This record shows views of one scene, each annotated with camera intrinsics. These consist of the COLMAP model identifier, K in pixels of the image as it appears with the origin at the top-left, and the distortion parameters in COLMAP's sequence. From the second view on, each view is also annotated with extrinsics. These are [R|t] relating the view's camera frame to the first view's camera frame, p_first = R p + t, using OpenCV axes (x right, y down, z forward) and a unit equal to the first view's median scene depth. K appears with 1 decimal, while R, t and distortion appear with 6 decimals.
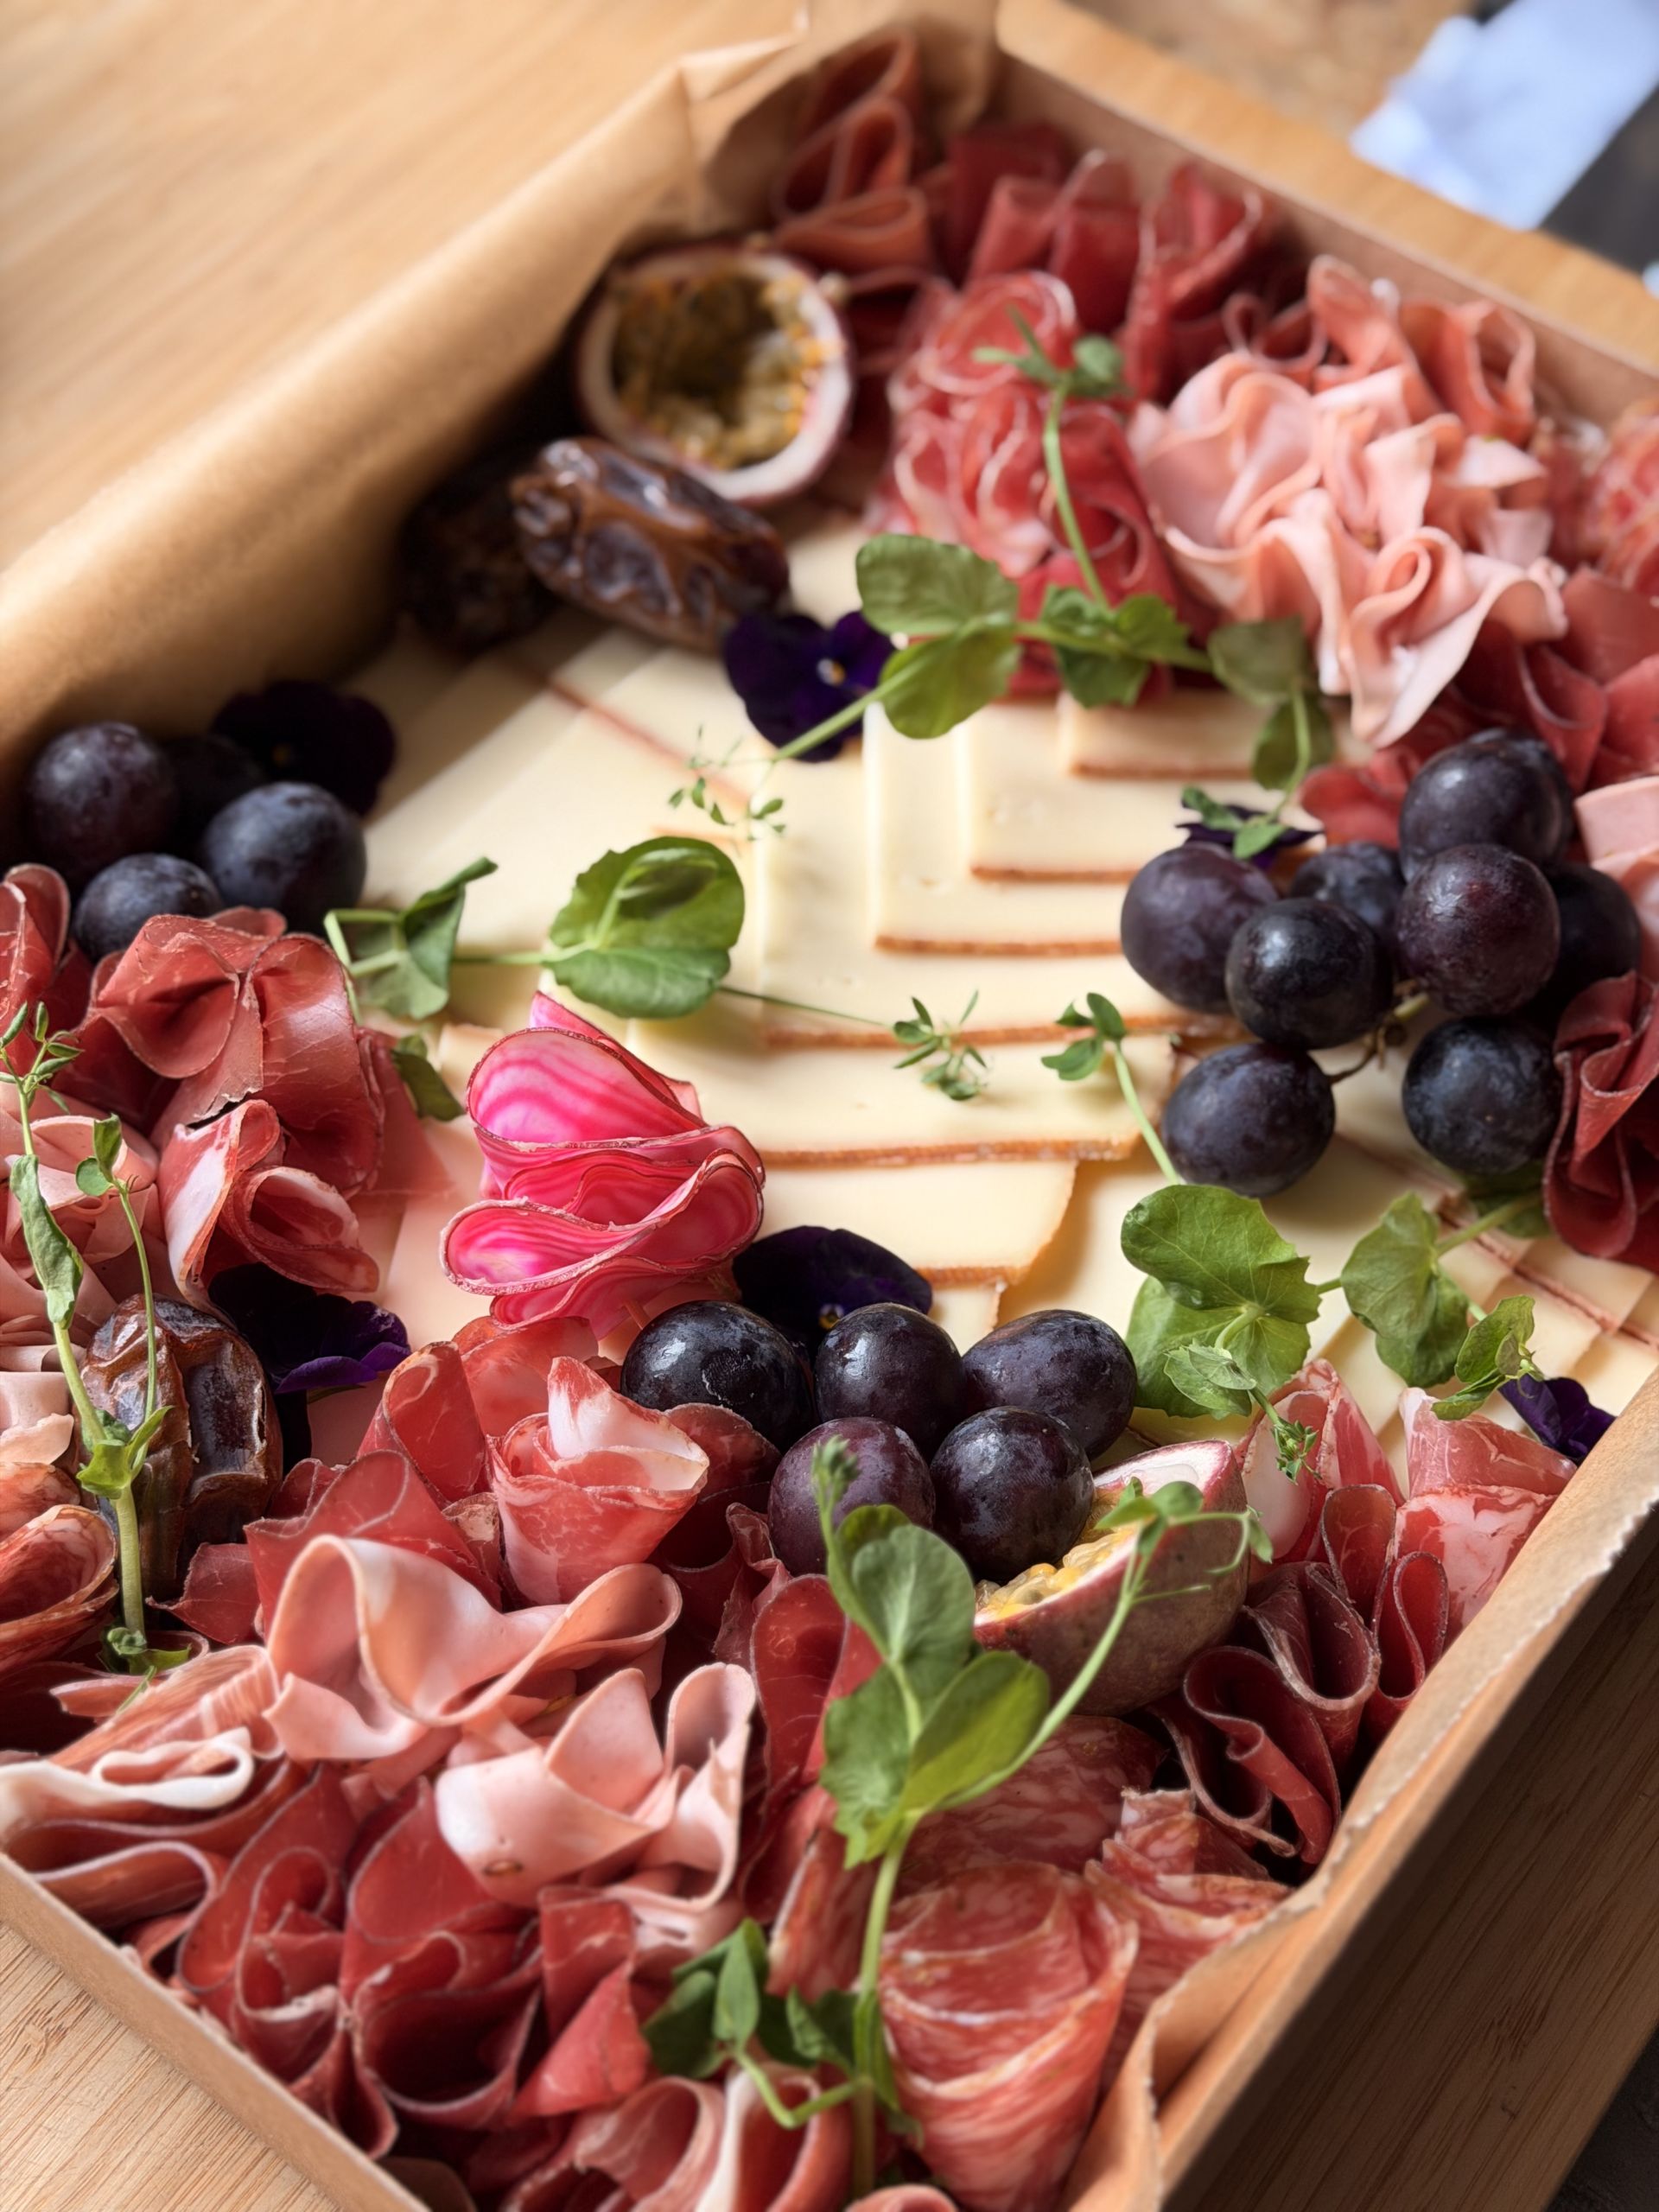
lens RADIAL K [[3108.7, 0, 829.5], [0, 3108.7, 1106.0], [0, 0, 1]] dist [0.131812, -0.116454]
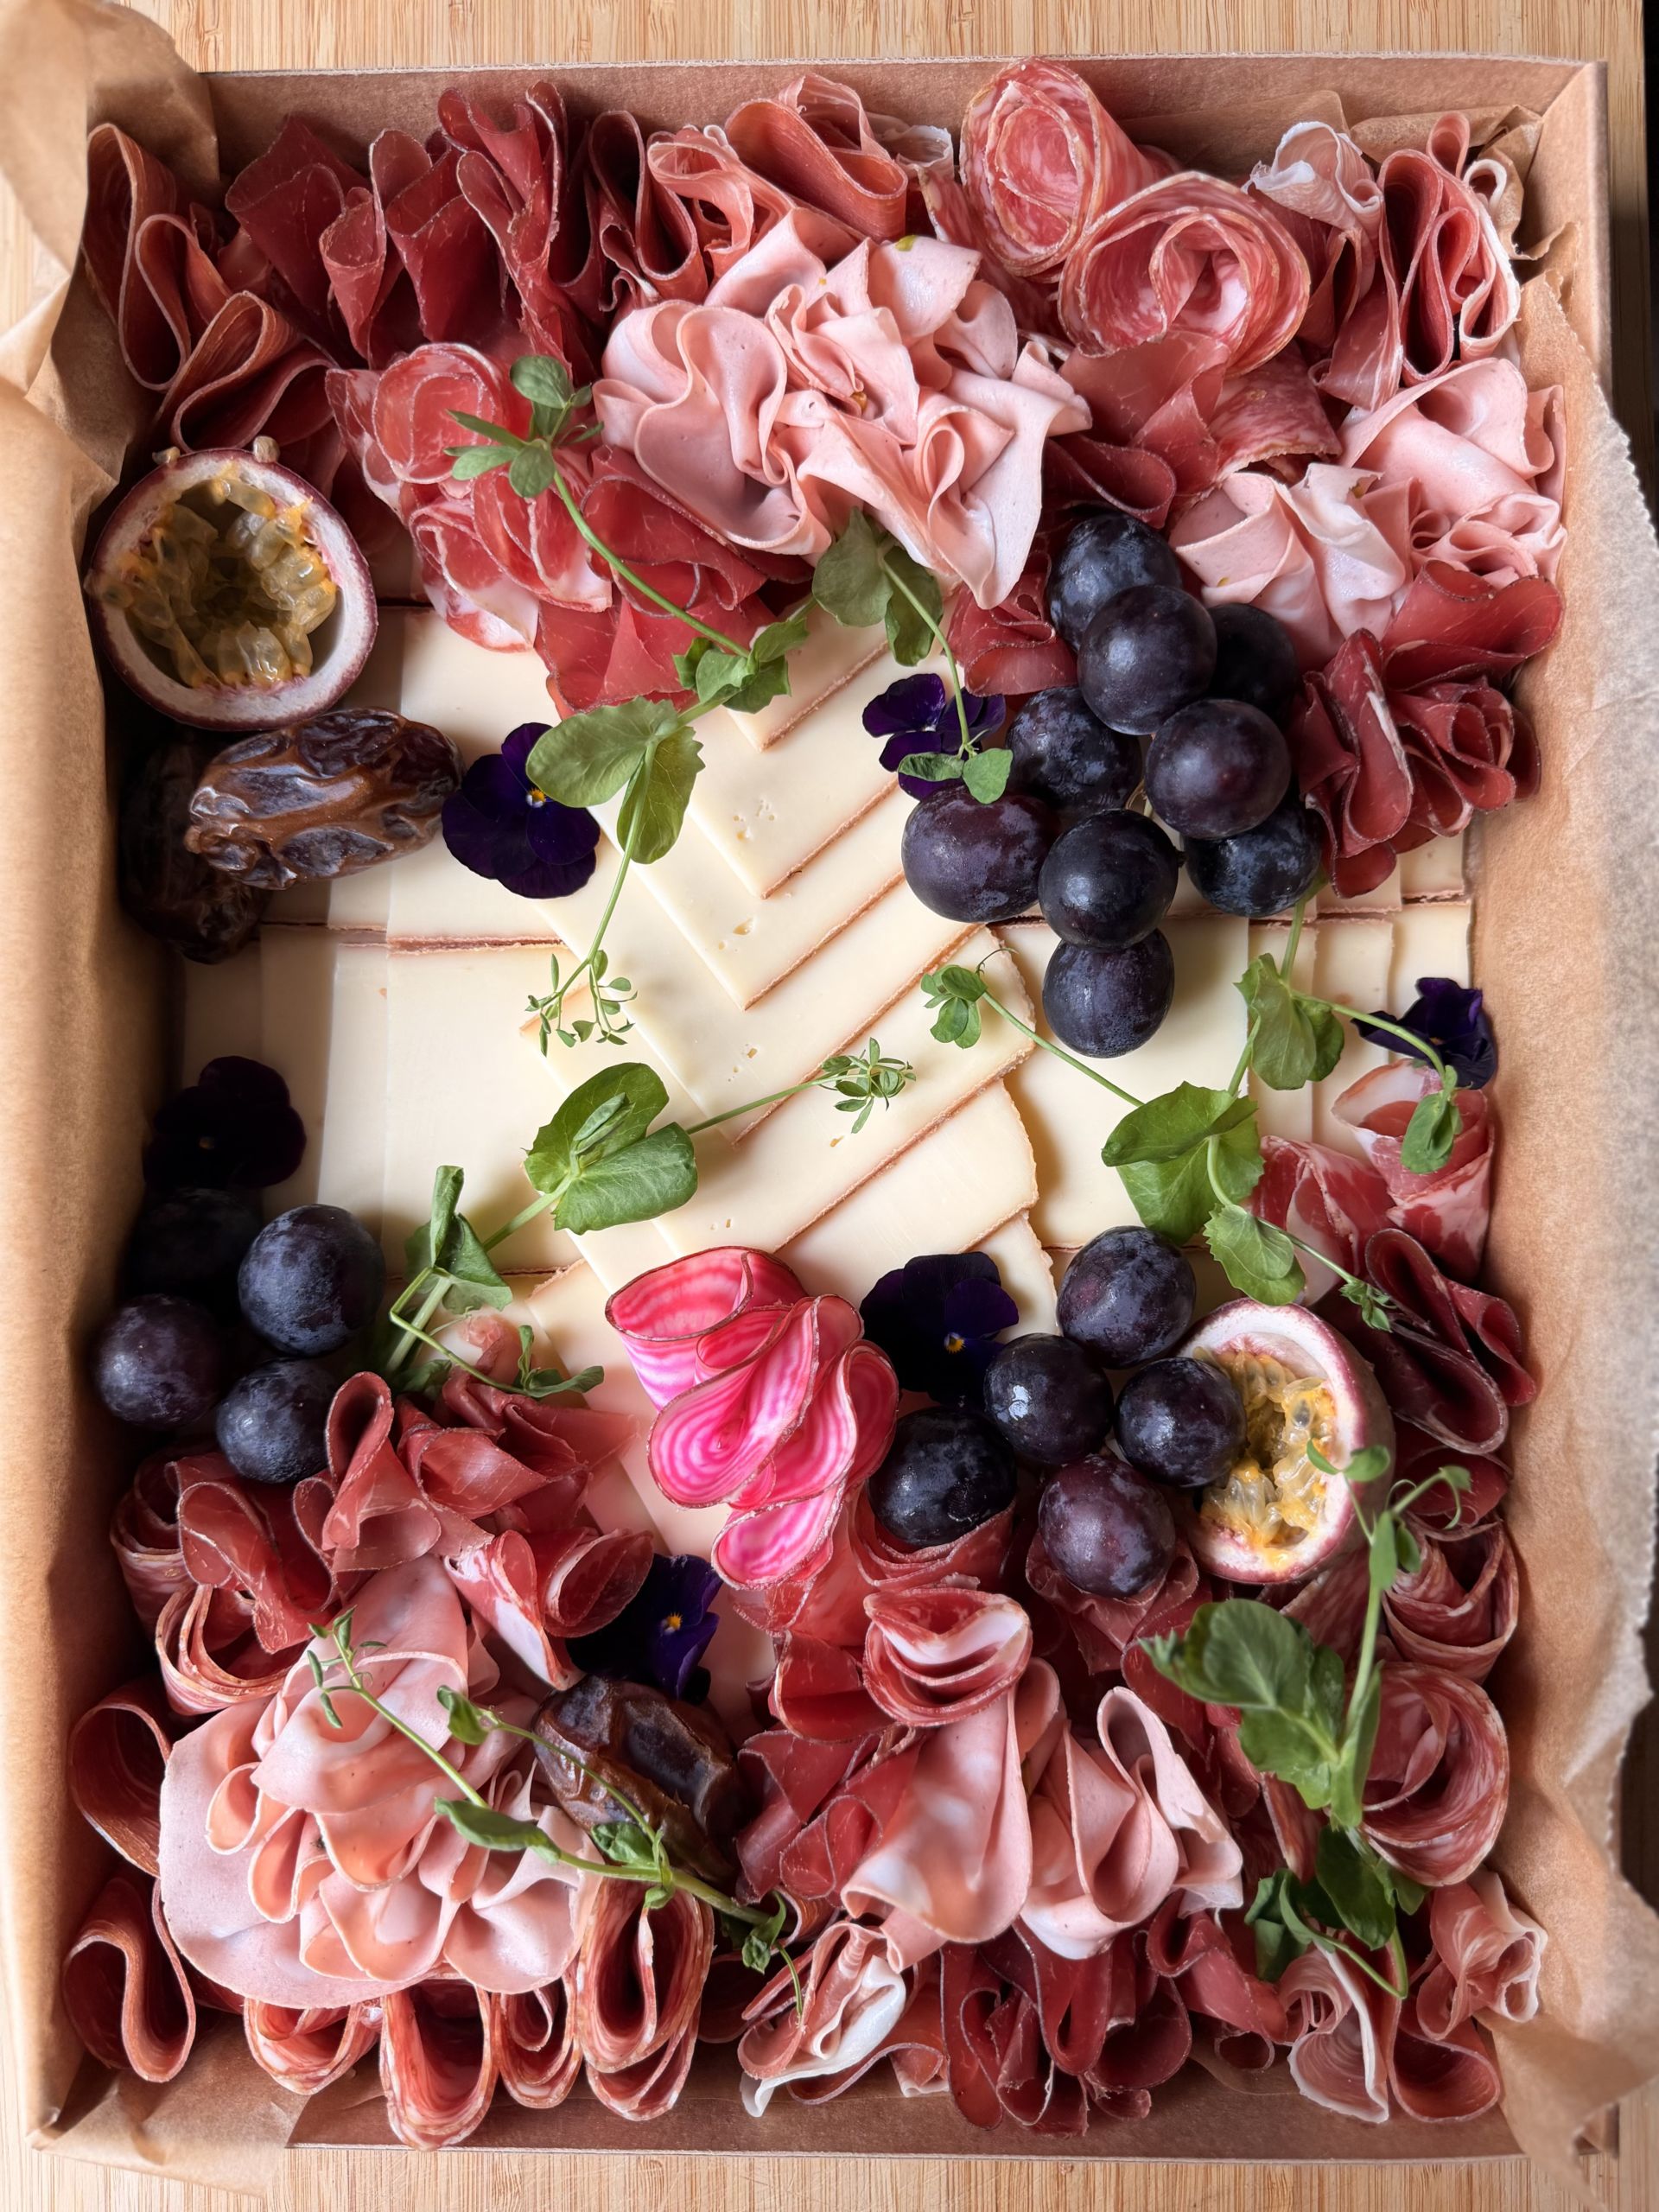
lens RADIAL K [[1585.3, 0, 829.5], [0, 1585.3, 1106.0], [0, 0, 1]] dist [-0.019646, -0.001035]
pose [[0.792043, -0.609549, -0.033453, 0.036340], [0.525266, 0.652553, 0.546141, -0.326908], [-0.311070, -0.450139, 0.837025, 0.454145]]
